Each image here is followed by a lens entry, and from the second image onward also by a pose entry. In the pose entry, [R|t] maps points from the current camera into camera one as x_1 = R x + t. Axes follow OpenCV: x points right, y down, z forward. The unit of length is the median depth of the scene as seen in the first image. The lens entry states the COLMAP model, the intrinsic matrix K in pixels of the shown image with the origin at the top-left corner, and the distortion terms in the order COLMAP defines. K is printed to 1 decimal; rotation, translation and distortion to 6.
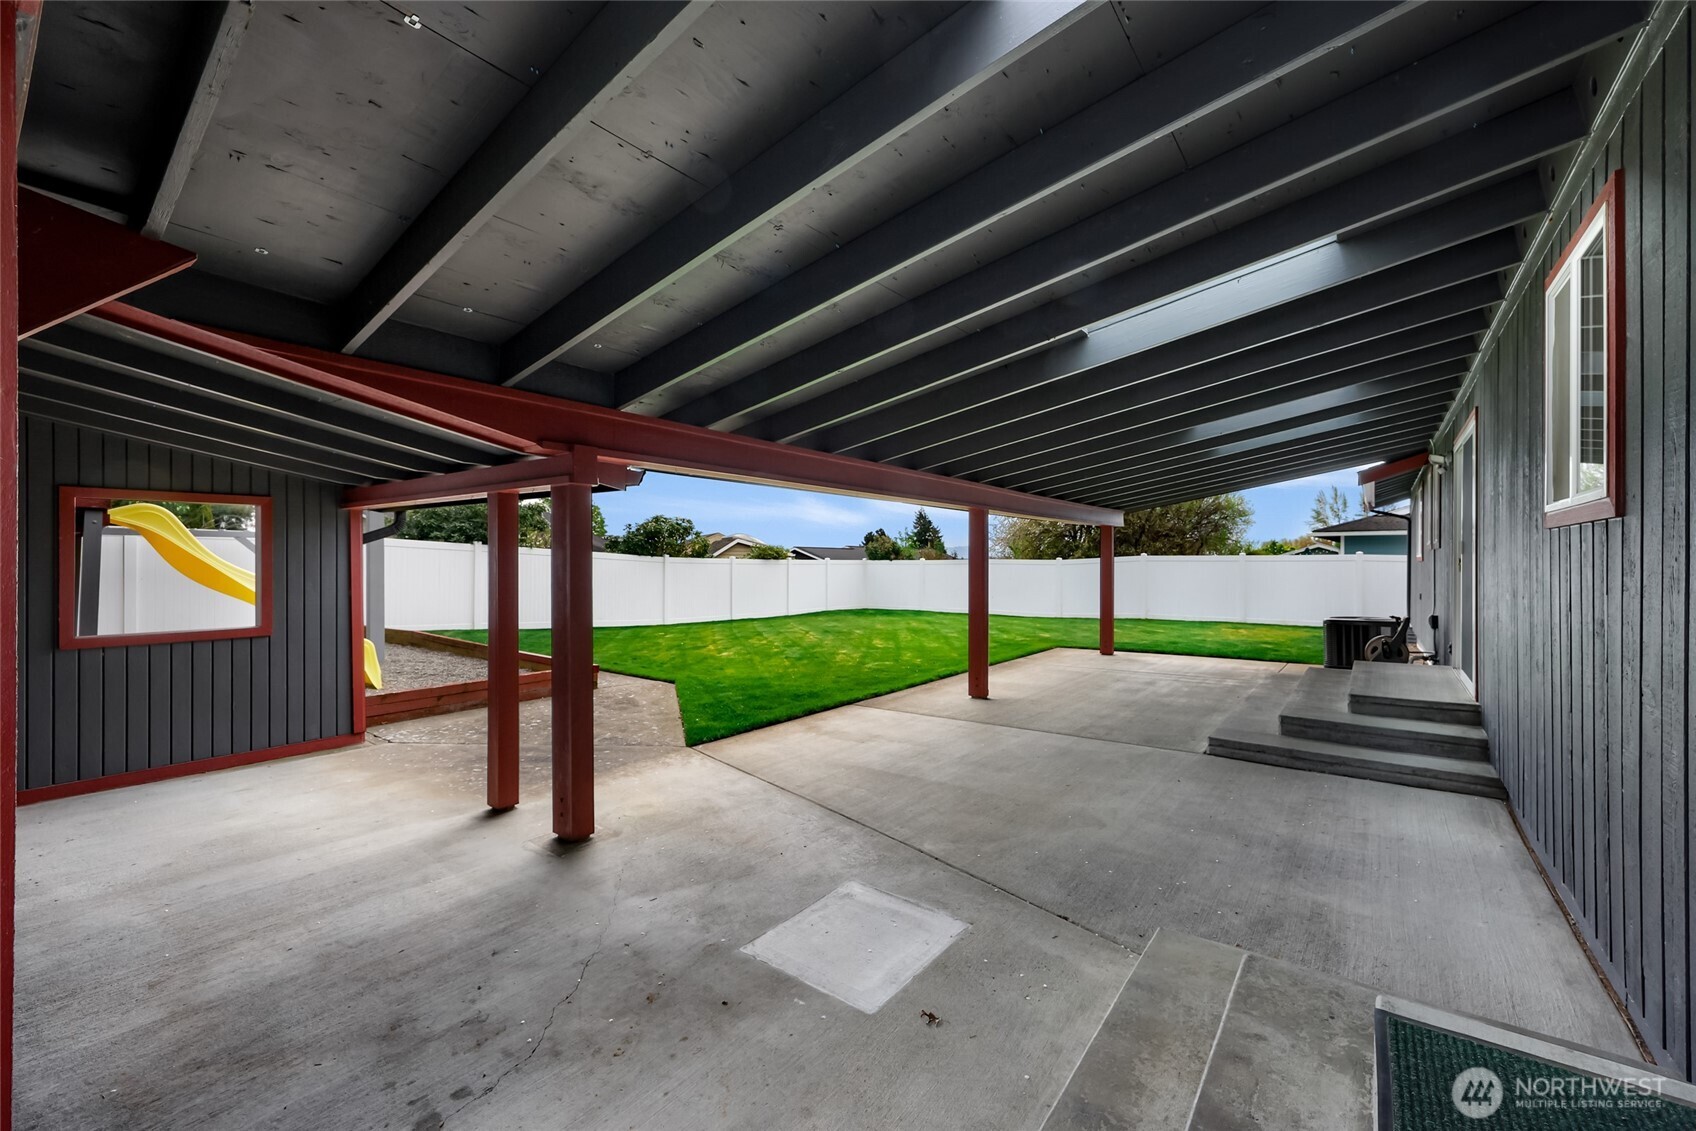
lens RADIAL K [[665.3, 0, 848.0], [0, 665.3, 565.5], [0, 0, 1]] dist [-0.000022, 0.000037]
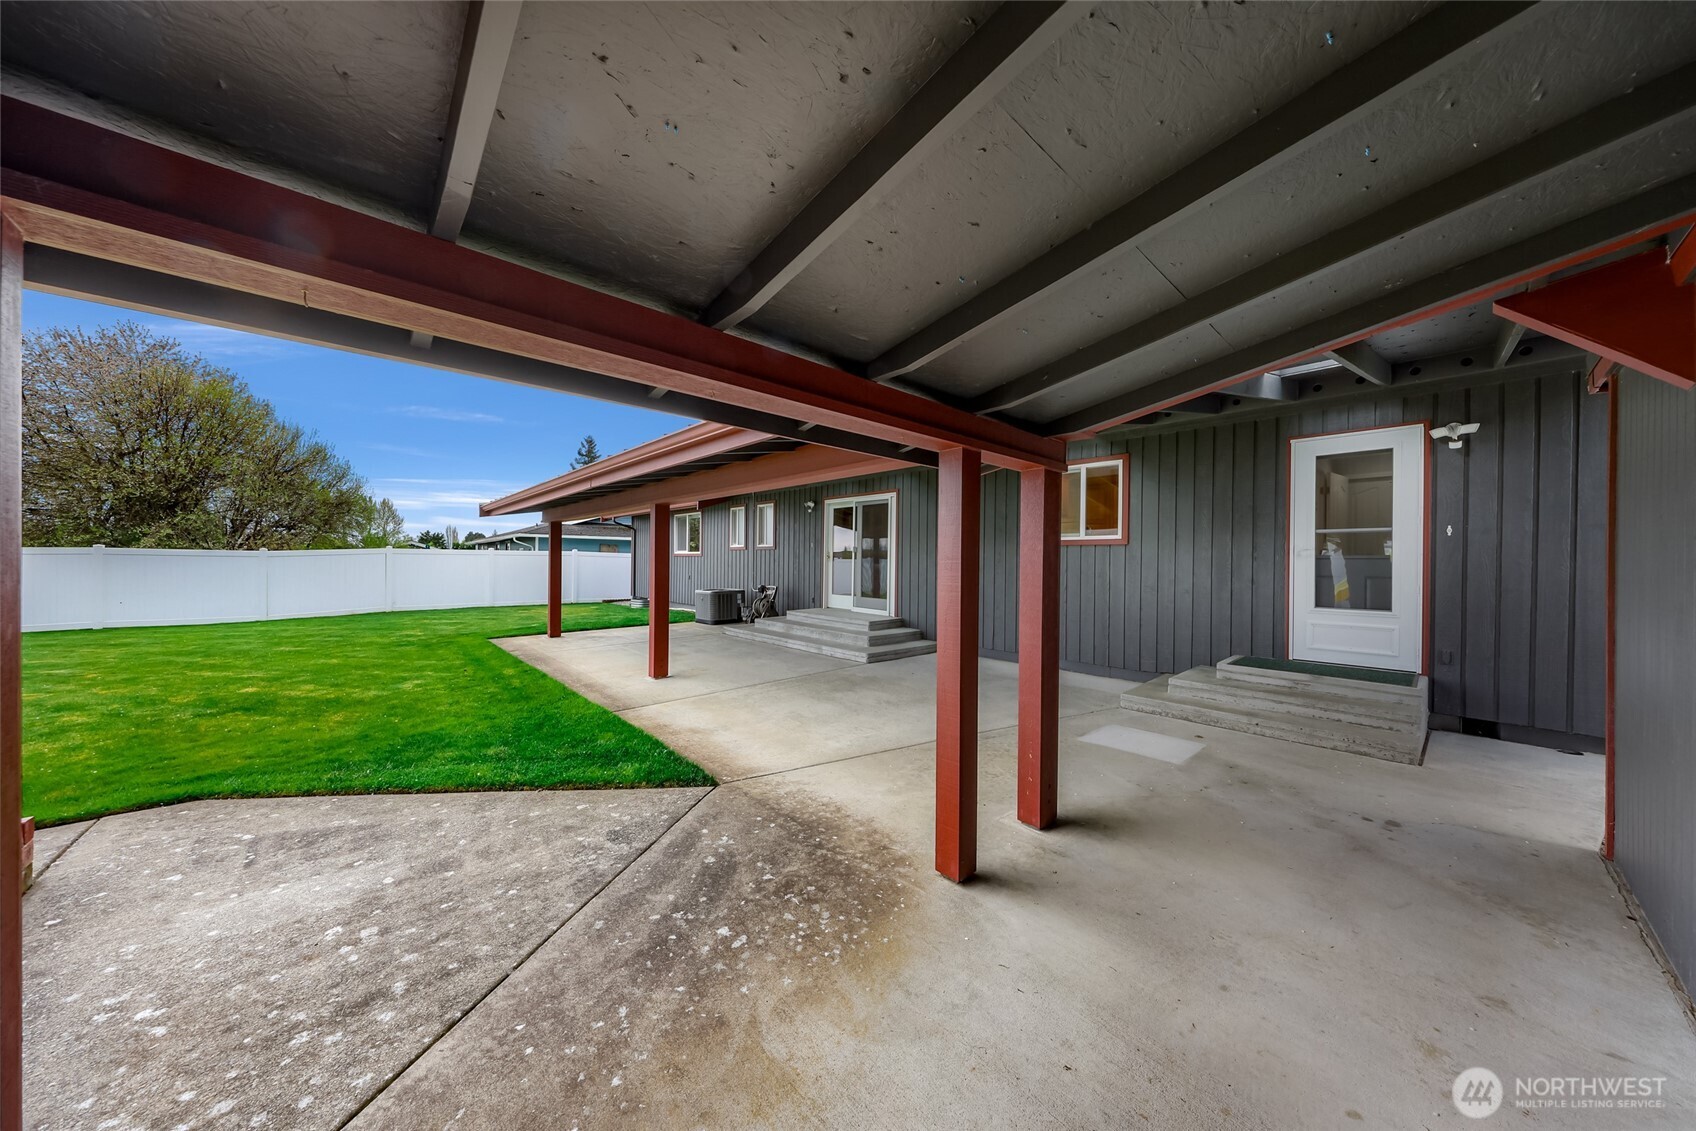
lens RADIAL K [[532.4, 0, 863.1], [0, 532.4, 564.3], [0, 0, 1]] dist [0.000341, -0.000061]
pose [[0.176422, 0.005038, 0.984302, -0.803178], [-0.011352, 0.999931, -0.003084, 0.024945], [-0.984249, -0.010630, 0.176467, 0.738298]]
